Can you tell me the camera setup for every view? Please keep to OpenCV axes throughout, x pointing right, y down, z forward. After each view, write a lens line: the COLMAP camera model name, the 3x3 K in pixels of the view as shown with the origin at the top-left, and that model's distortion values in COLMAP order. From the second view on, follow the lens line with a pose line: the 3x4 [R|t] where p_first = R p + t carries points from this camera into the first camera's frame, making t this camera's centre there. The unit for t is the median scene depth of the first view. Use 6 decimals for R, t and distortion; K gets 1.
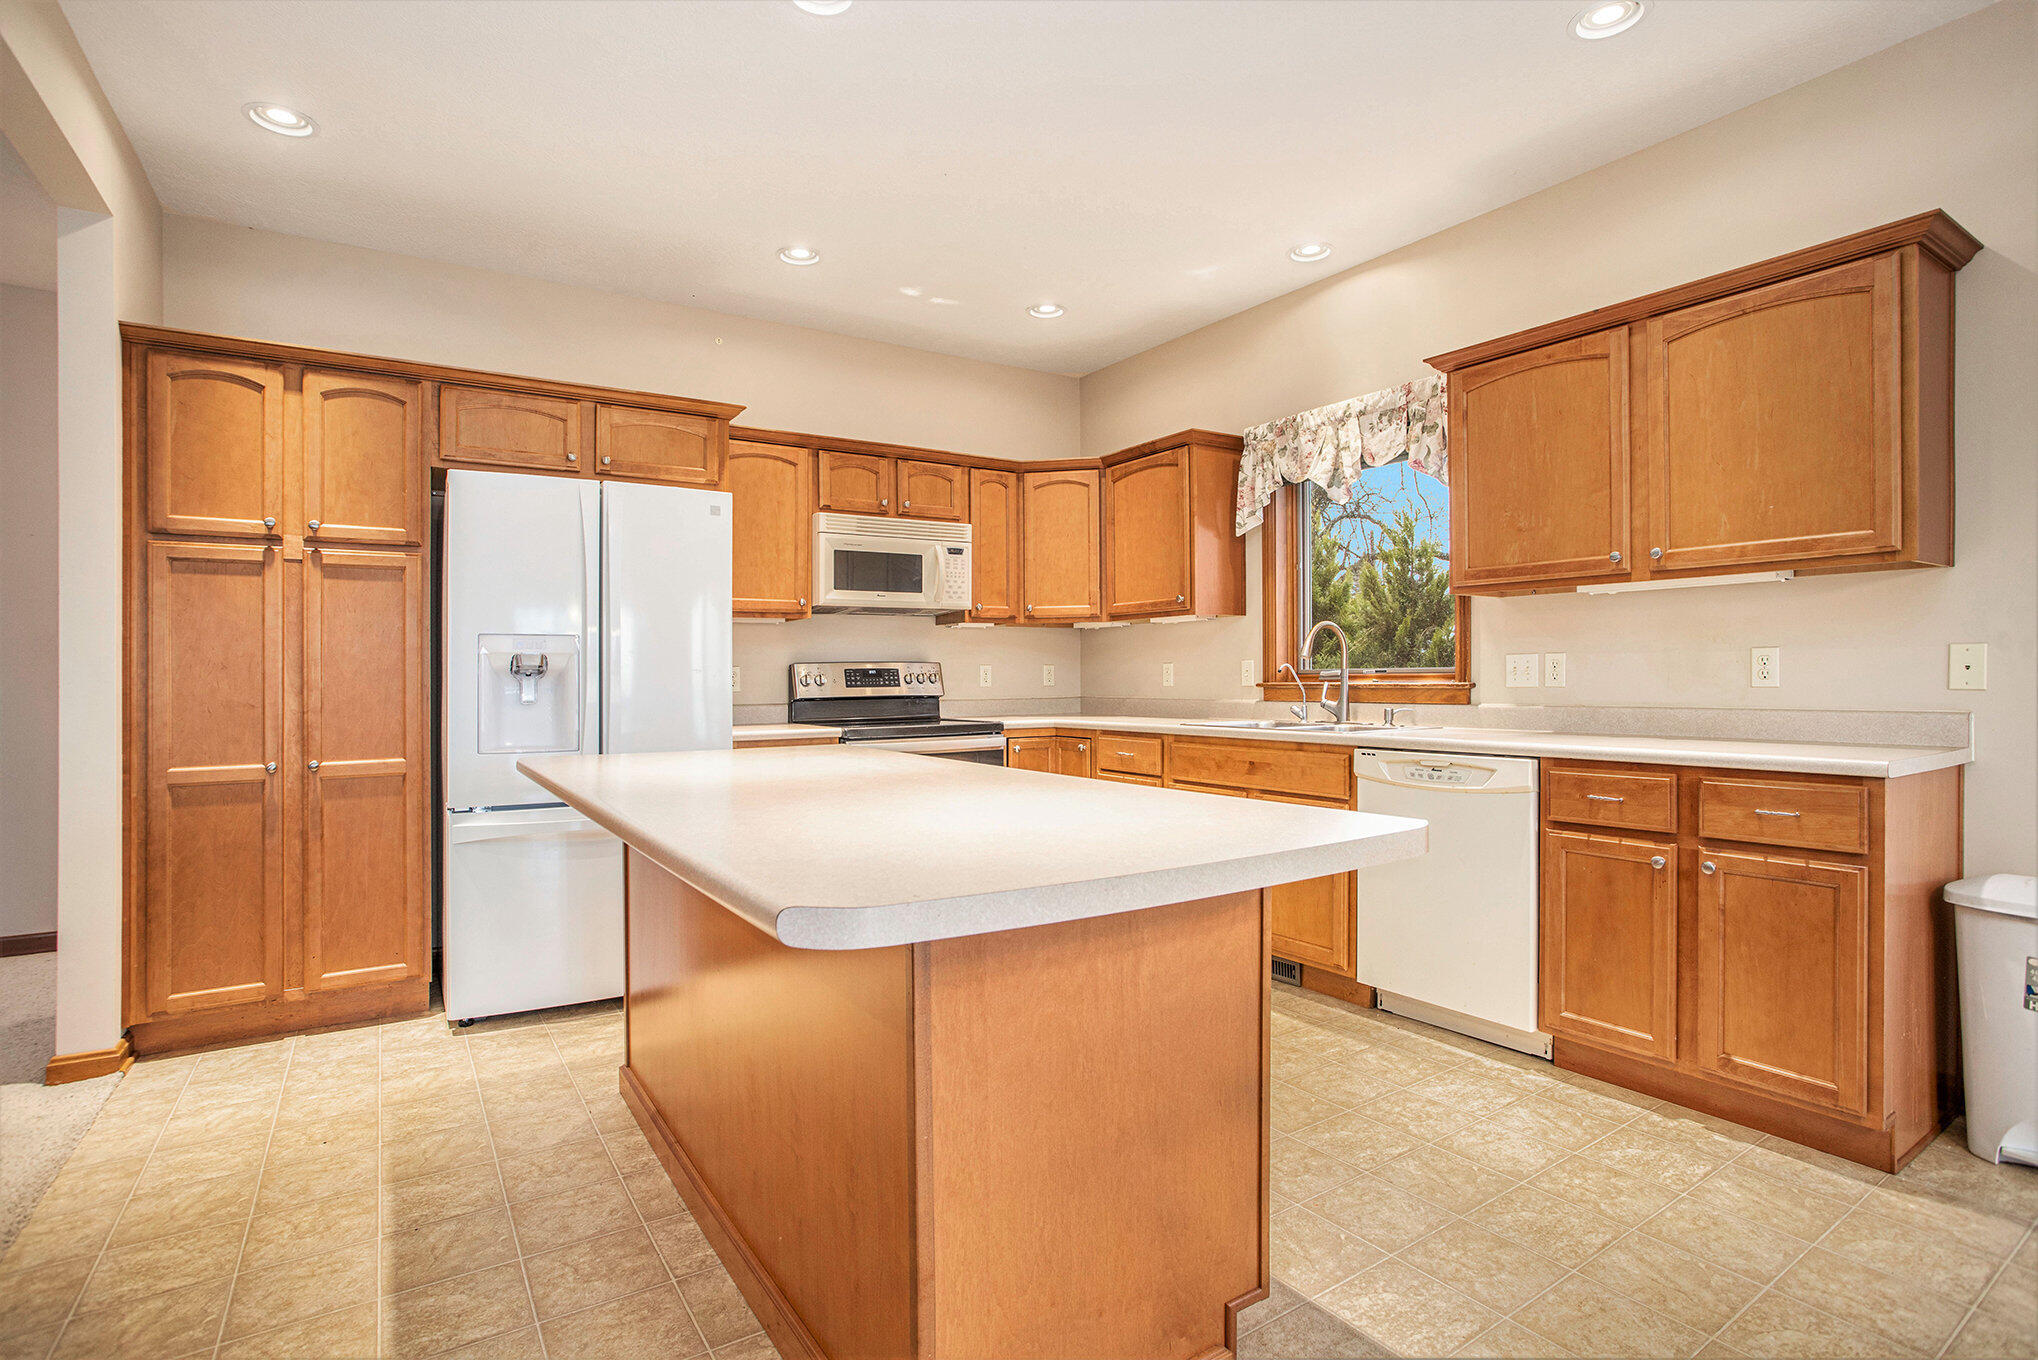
lens RADIAL K [[985.4, 0, 1019.0], [0, 985.4, 680.0], [0, 0, 1]] dist [-0.015659, 0.001619]
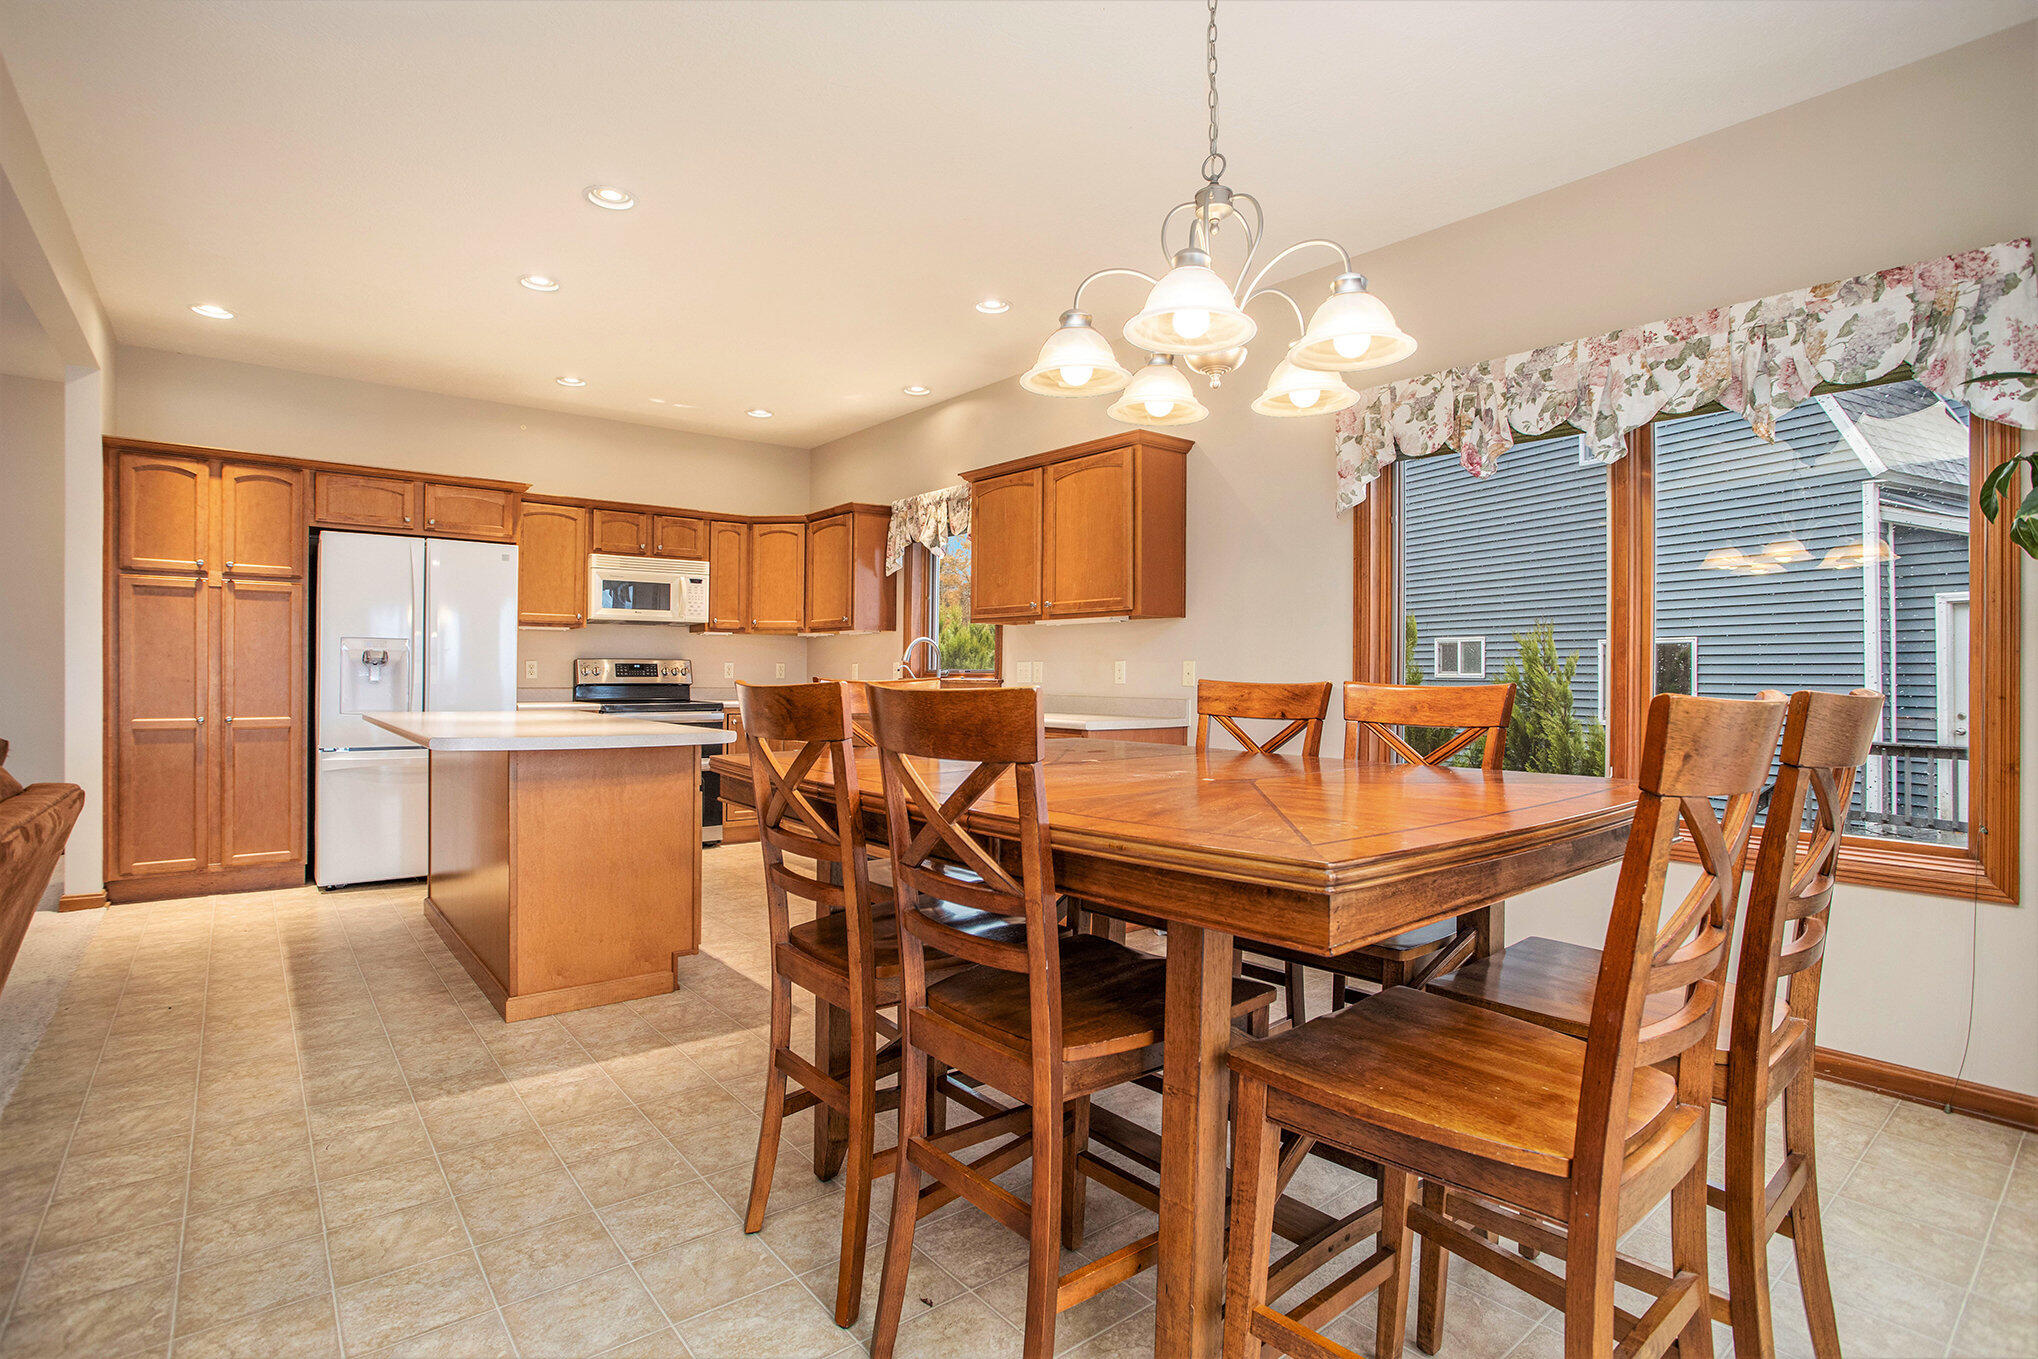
lens RADIAL K [[951.4, 0, 948.6], [0, 951.4, 689.5], [0, 0, 1]] dist [0.001807, 0.000737]
pose [[0.997954, 0.012719, 0.062665, 0.305893], [-0.013334, 0.999867, 0.009411, 0.009295], [-0.062537, -0.010228, 0.997990, -0.549002]]
